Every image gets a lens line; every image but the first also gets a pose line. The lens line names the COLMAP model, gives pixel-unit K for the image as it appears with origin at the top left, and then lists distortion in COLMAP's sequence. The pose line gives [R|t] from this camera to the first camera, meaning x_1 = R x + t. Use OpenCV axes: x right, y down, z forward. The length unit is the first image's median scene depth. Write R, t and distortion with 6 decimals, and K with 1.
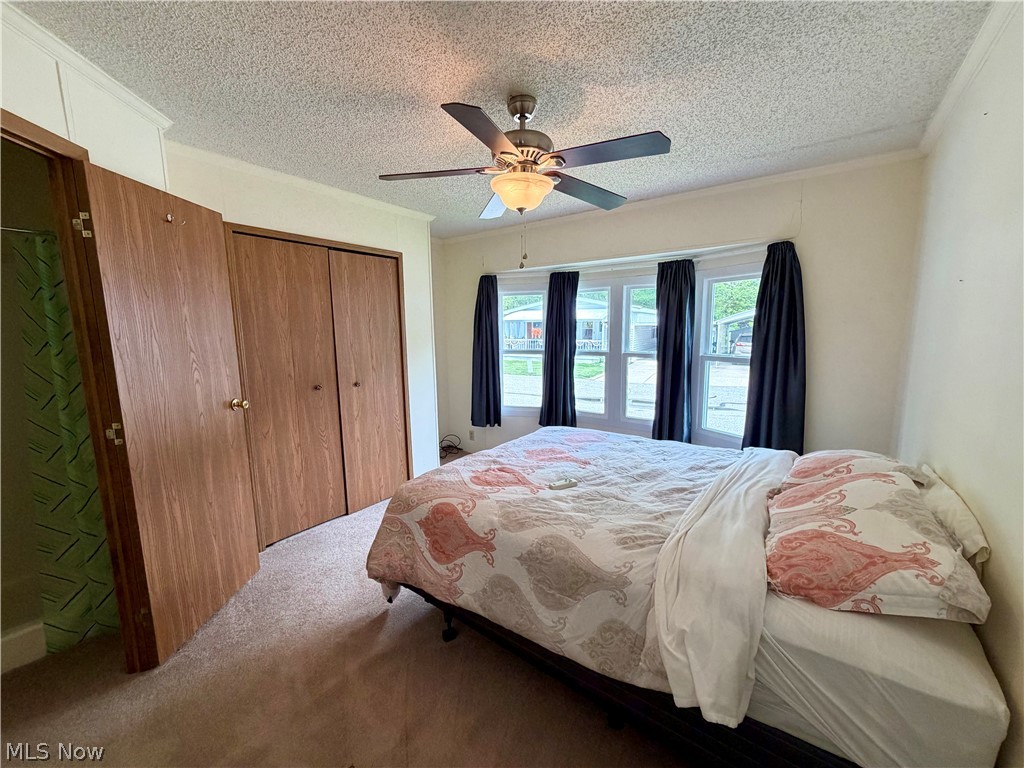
lens RADIAL K [[407.6, 0, 514.5], [0, 407.6, 385.2], [0, 0, 1]] dist [-0.000063, -0.000157]
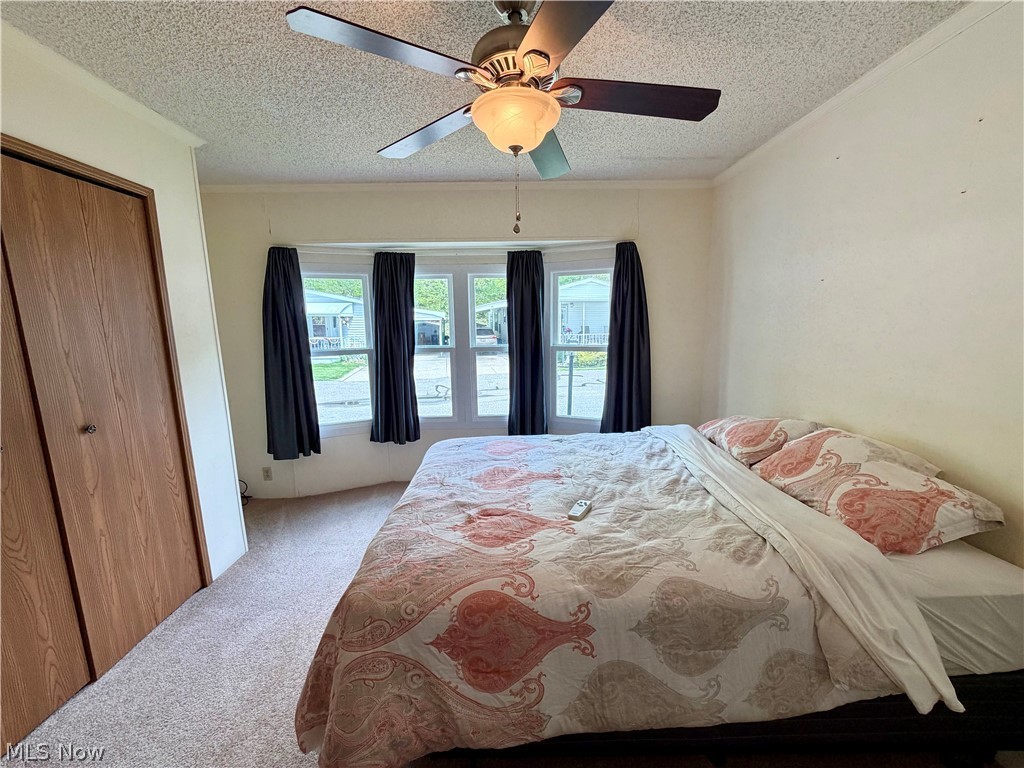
lens RADIAL K [[407.6, 0, 514.5], [0, 407.6, 385.2], [0, 0, 1]] dist [-0.000063, -0.000157]
pose [[0.790542, -0.099444, 0.604280, -0.397830], [0.093469, 0.994760, 0.041424, -0.042645], [-0.605233, 0.023734, 0.795695, 0.384803]]
